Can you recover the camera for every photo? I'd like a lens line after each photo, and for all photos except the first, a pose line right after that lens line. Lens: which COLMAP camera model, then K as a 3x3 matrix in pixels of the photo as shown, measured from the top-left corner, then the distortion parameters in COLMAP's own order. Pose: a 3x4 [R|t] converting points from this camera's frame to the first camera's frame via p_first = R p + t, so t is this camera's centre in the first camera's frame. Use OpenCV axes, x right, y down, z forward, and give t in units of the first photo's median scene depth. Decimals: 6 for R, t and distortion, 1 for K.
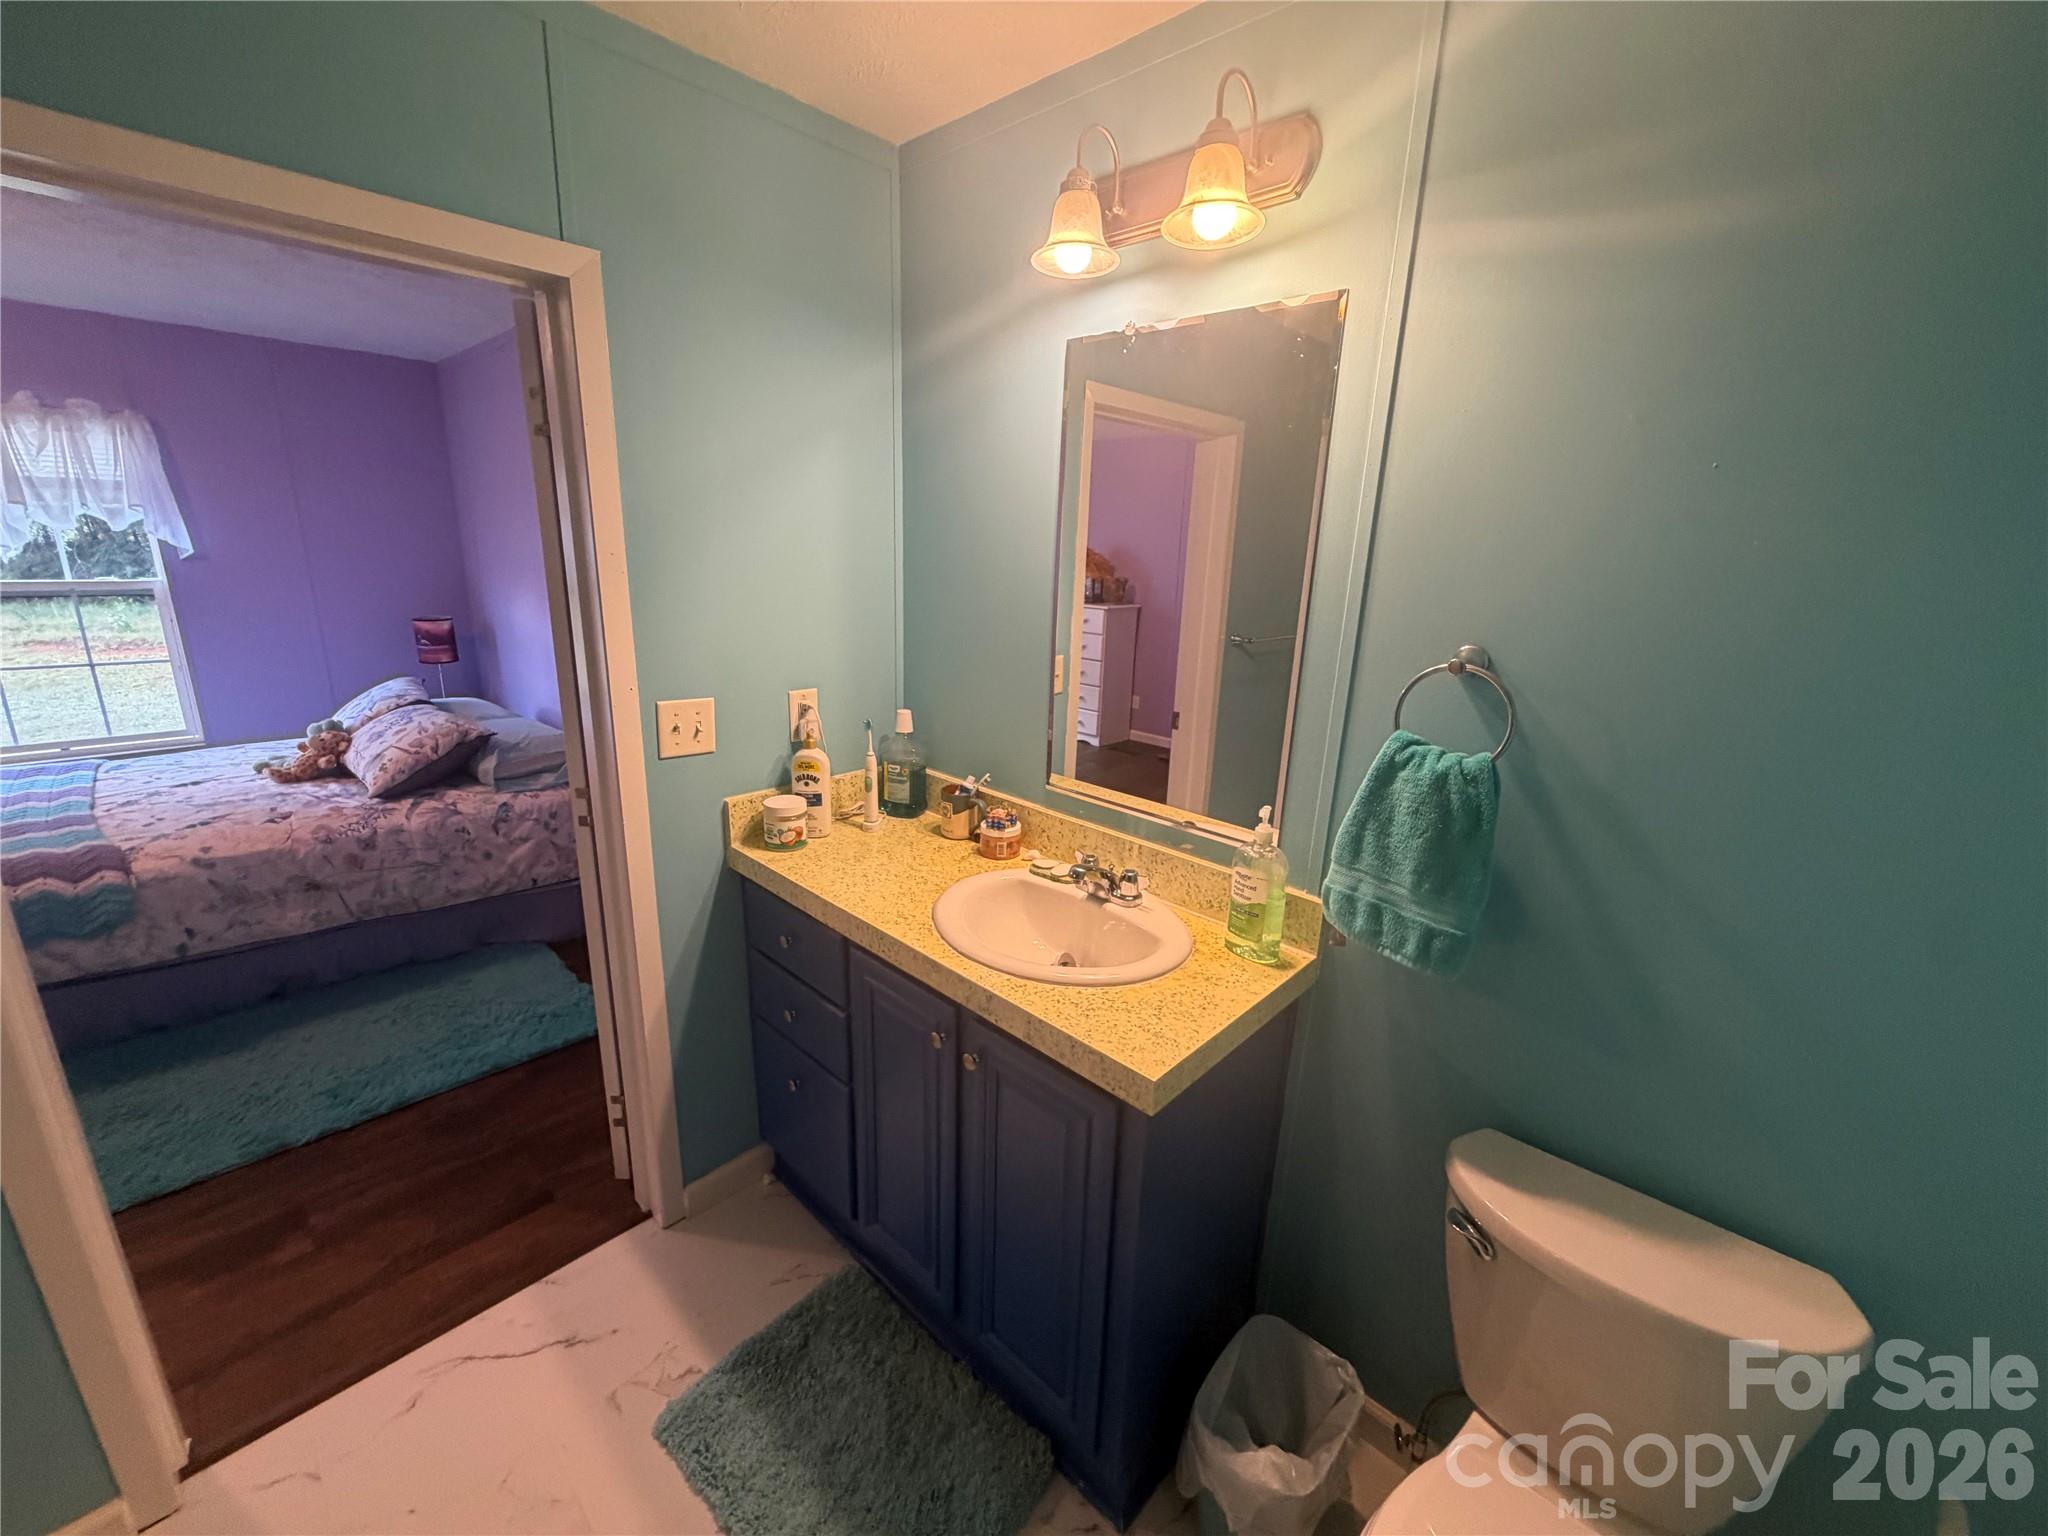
lens RADIAL K [[818.1, 0, 1022.0], [0, 818.1, 769.5], [0, 0, 1]] dist [0.000480, 0.000039]
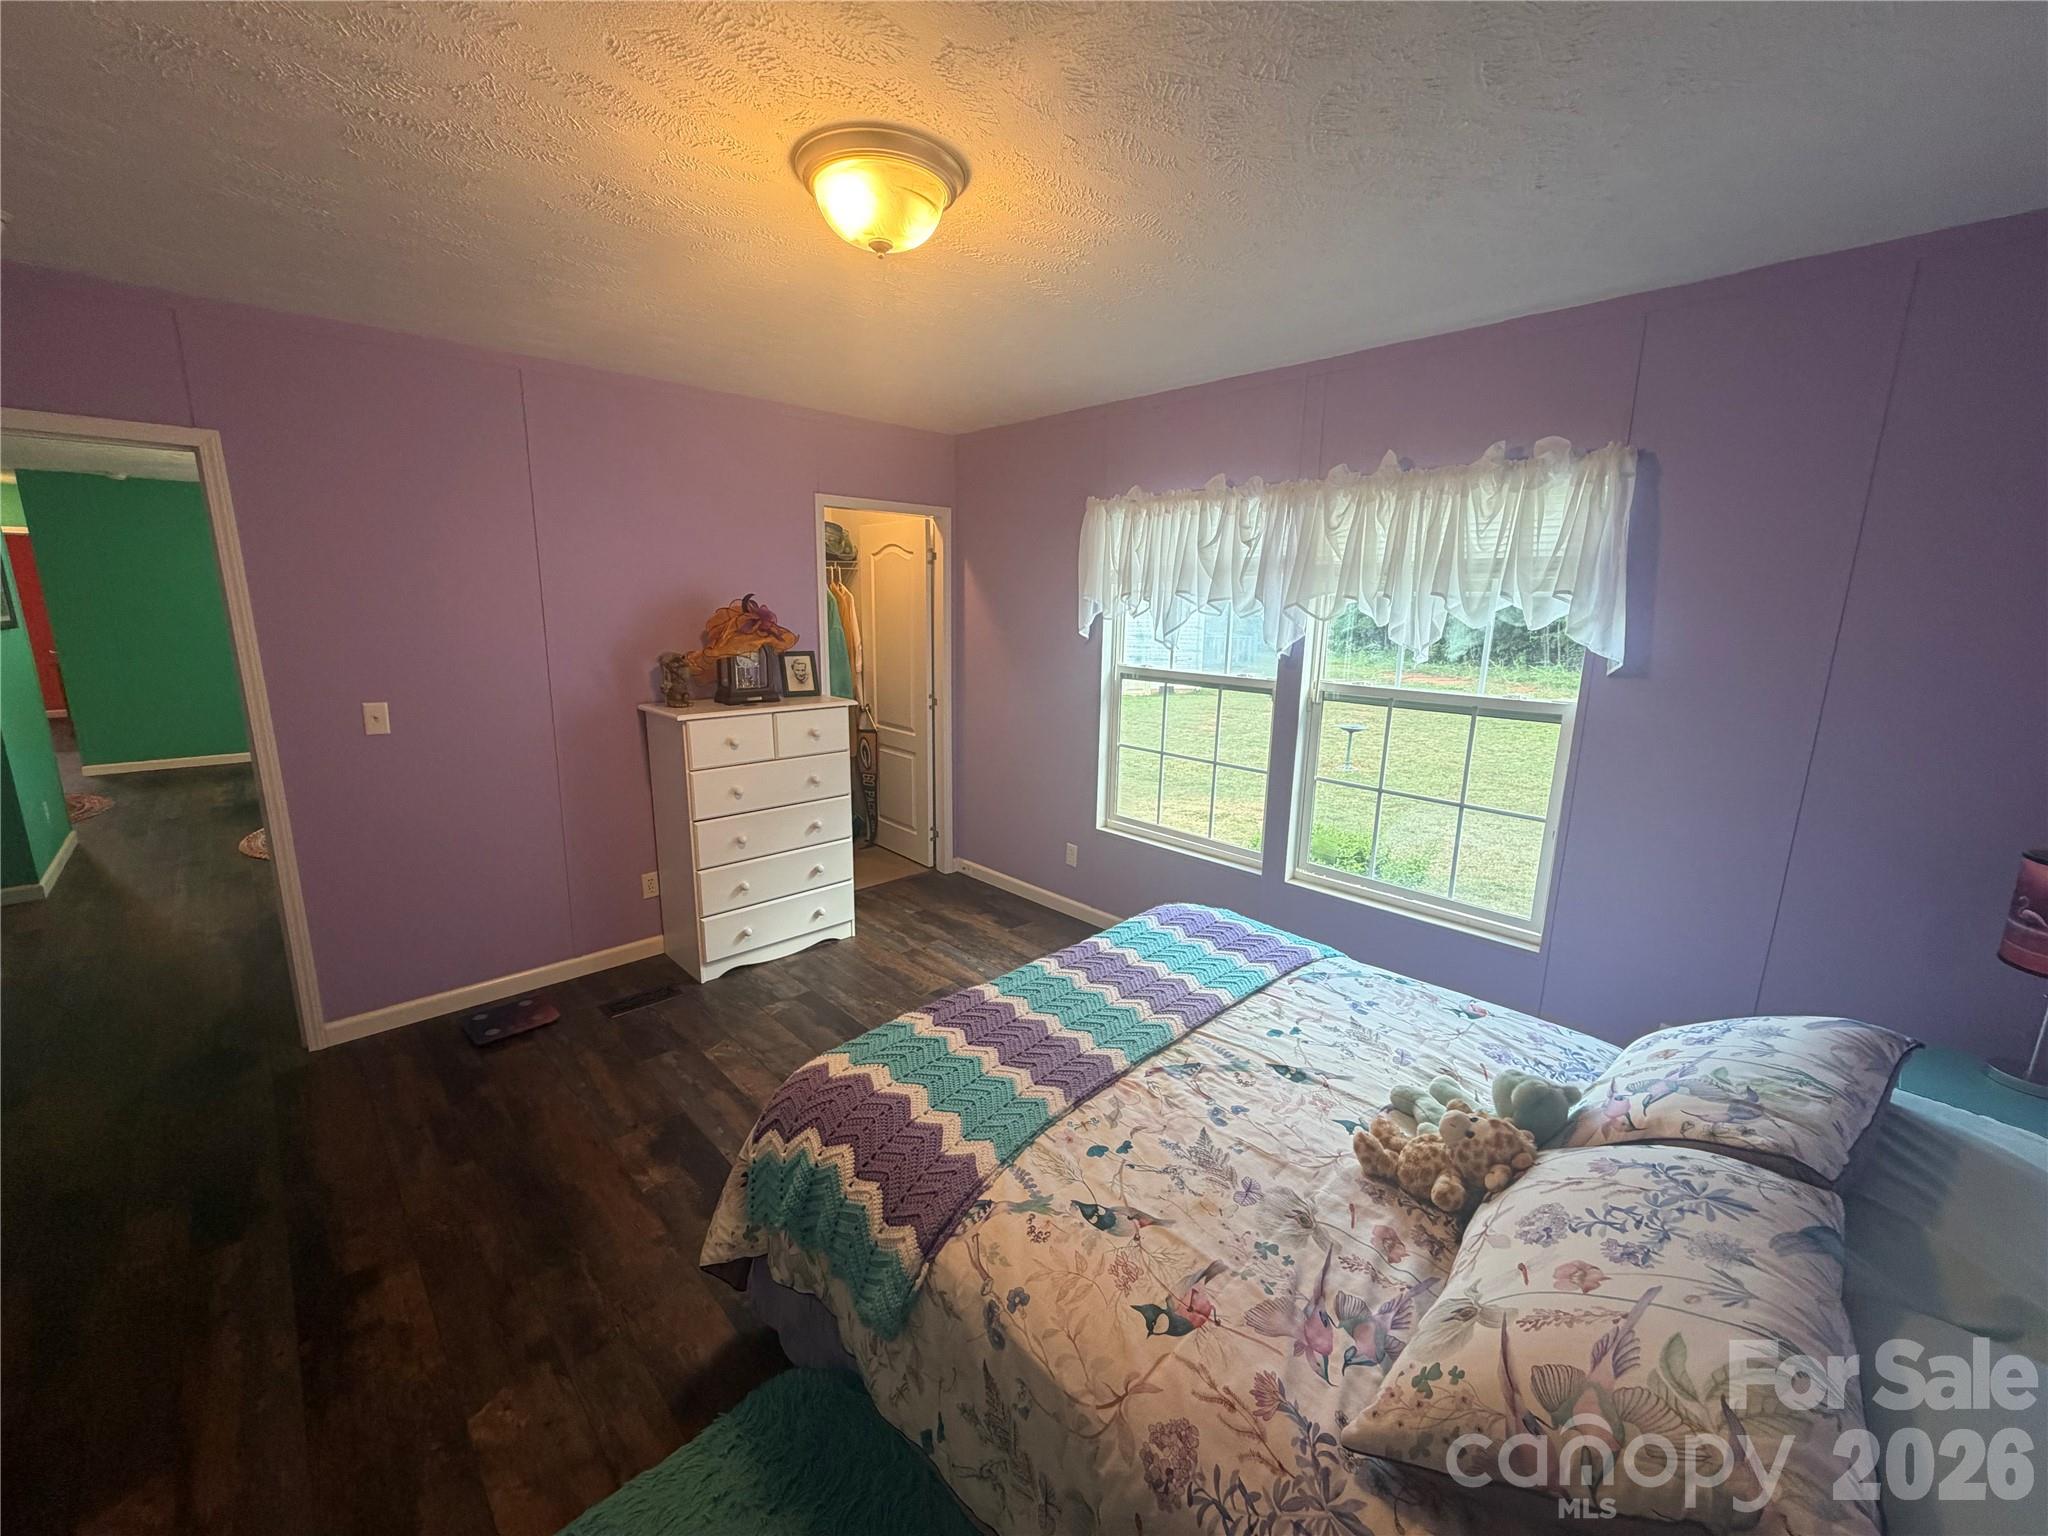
lens RADIAL K [[818.1, 0, 1014.5], [0, 818.1, 770.0], [0, 0, 1]] dist [0.000480, 0.000039]
pose [[-0.054165, 0.176761, -0.982762, -0.504232], [-0.281974, 0.941442, 0.184870, -0.234257], [0.957892, 0.287127, -0.001152, 0.778927]]
